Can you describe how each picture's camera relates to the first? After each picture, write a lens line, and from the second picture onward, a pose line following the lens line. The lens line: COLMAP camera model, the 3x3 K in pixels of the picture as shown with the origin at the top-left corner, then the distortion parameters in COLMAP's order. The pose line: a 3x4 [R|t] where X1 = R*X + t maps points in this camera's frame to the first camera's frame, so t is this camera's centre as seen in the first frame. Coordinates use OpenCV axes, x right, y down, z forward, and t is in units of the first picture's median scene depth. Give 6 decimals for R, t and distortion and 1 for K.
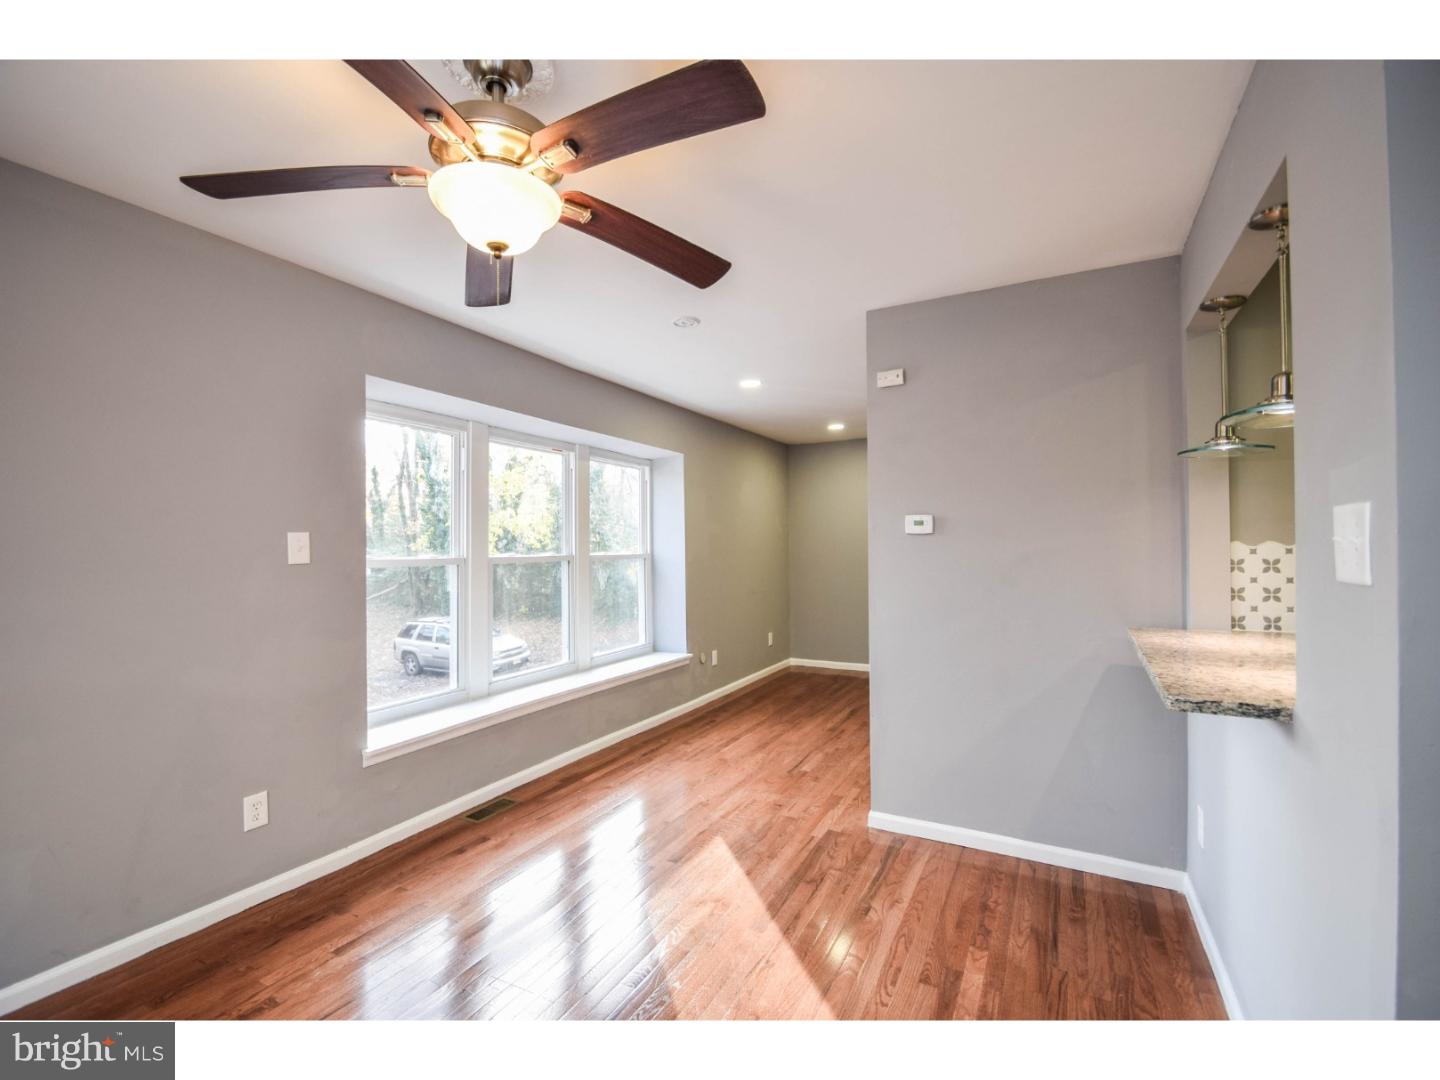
lens RADIAL K [[634.5, 0, 718.2], [0, 634.5, 543.7], [0, 0, 1]] dist [0.000016, -0.003510]
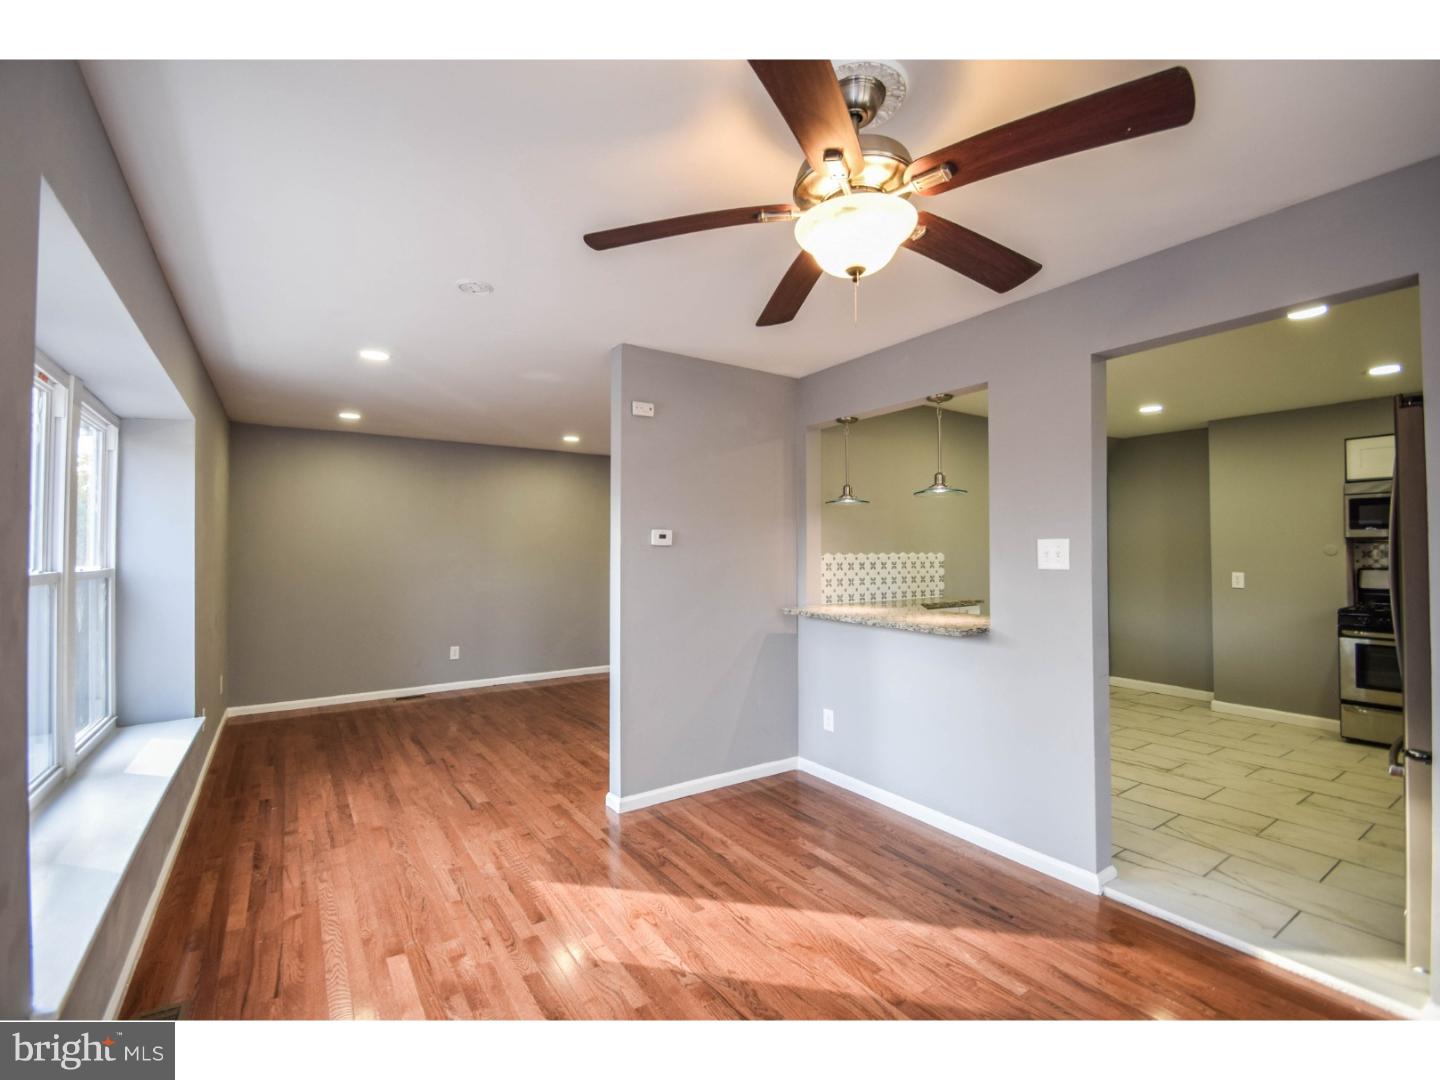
lens RADIAL K [[634.5, 0, 721.7], [0, 634.5, 544.9], [0, 0, 1]] dist [0.000016, -0.003510]
pose [[0.461806, 0.014110, 0.886869, -0.624490], [-0.000575, 0.999878, -0.015609, 0.001383], [-0.886981, 0.006699, 0.461757, 0.322250]]
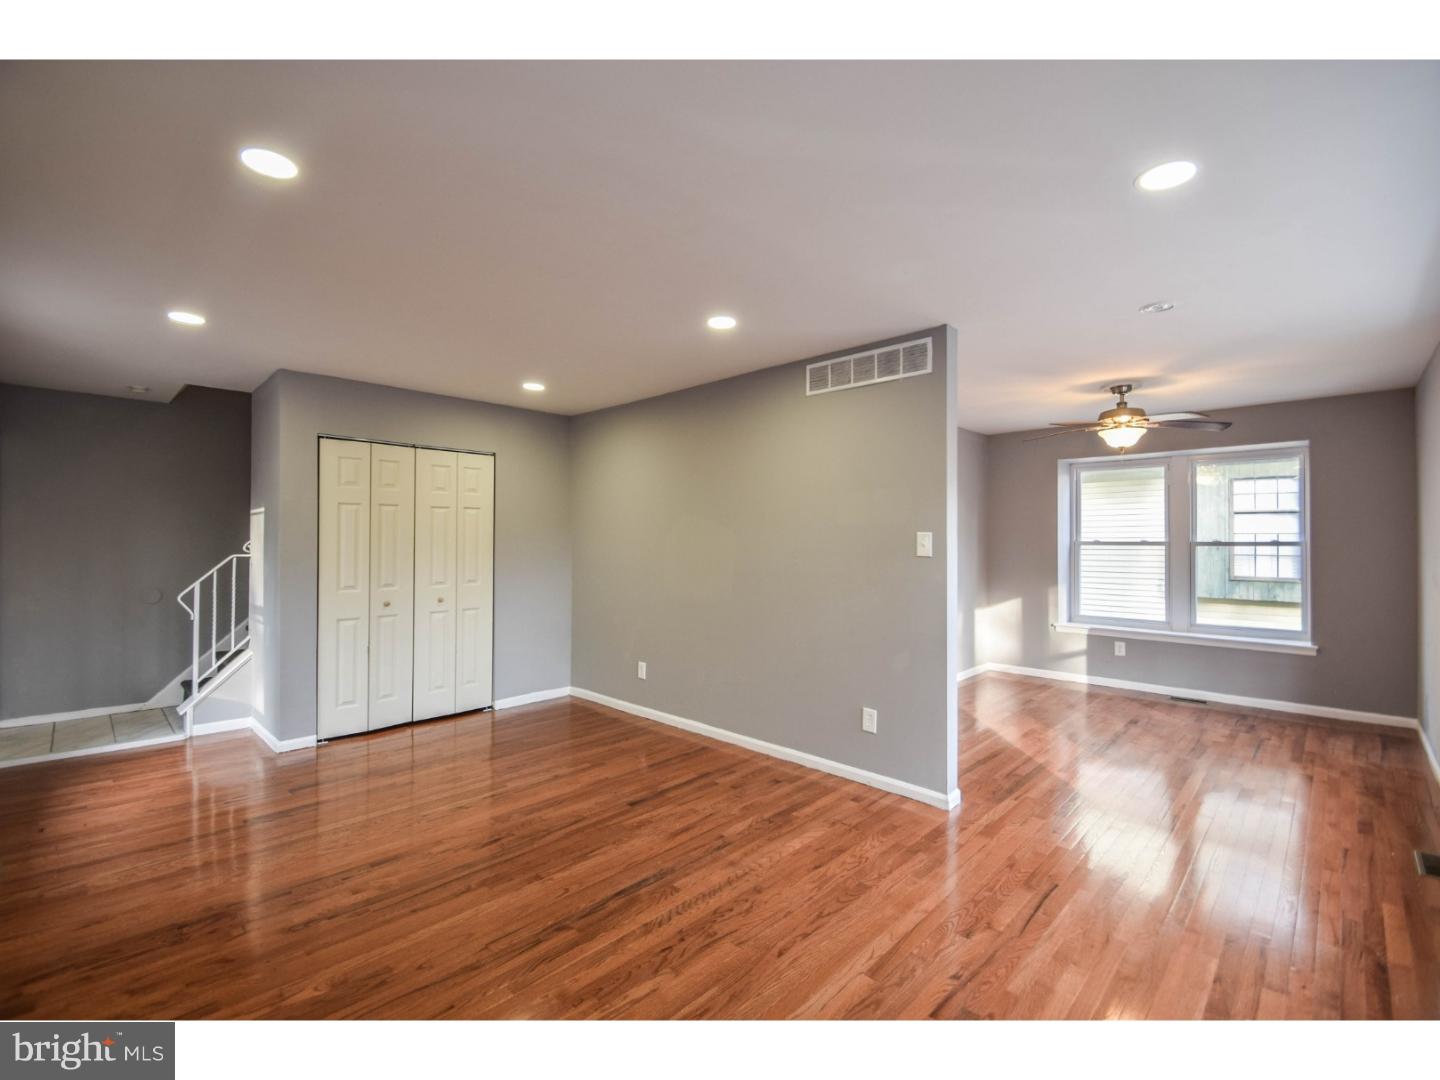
lens RADIAL K [[634.5, 0, 729.1], [0, 634.5, 526.3], [0, 0, 1]] dist [0.000016, -0.003510]
pose [[-0.963140, 0.007506, 0.268896, 0.308500], [0.001941, 0.999779, -0.020956, -0.007580], [-0.268993, -0.019662, -0.962941, 2.072145]]
